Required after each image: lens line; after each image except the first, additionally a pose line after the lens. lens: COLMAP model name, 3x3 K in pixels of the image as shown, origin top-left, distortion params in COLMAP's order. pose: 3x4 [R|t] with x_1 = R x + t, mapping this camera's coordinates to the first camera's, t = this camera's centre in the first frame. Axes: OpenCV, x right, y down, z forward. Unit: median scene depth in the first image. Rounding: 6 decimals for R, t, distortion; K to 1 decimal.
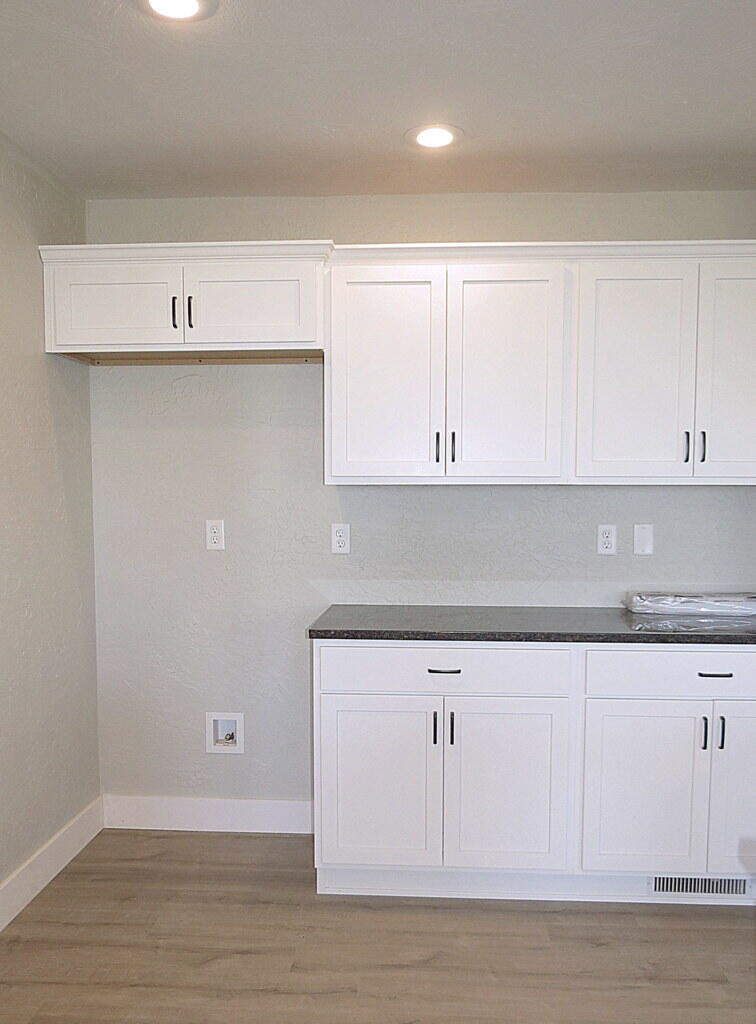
lens RADIAL K [[810.7, 0, 375.2], [0, 810.7, 516.1], [0, 0, 1]] dist [0.056623, 0.001672]
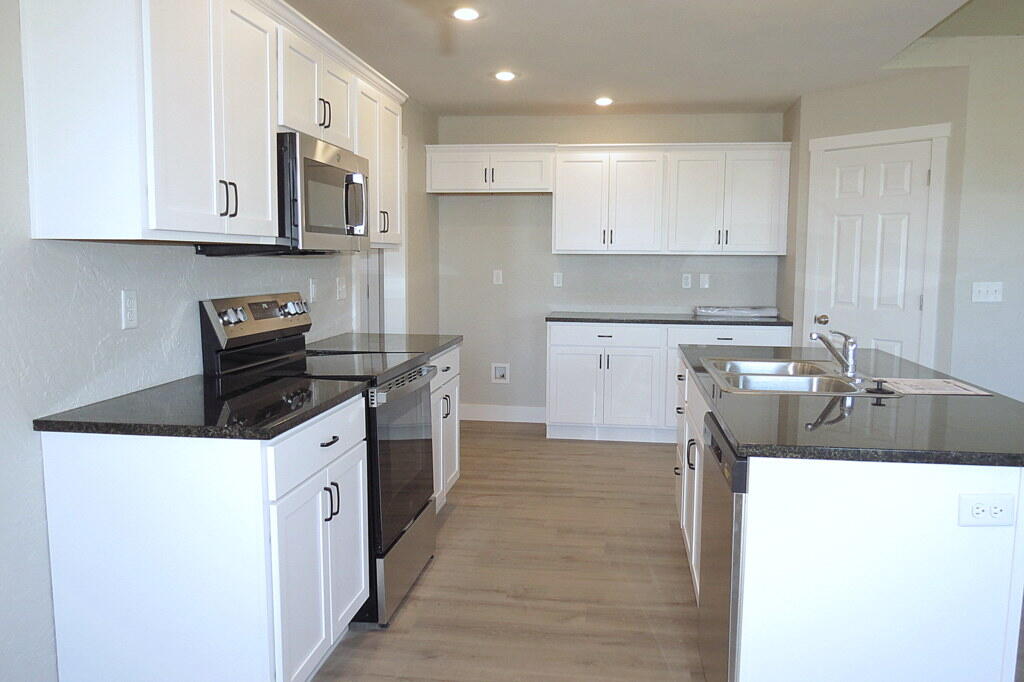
lens RADIAL K [[732.0, 0, 509.8], [0, 732.0, 330.2], [0, 0, 1]] dist [-0.023099, -0.000377]
pose [[0.996705, 0.013690, -0.079954, -0.015435], [-0.008275, 0.997674, 0.067663, 0.035163], [0.080695, -0.066779, 0.994499, -0.992614]]
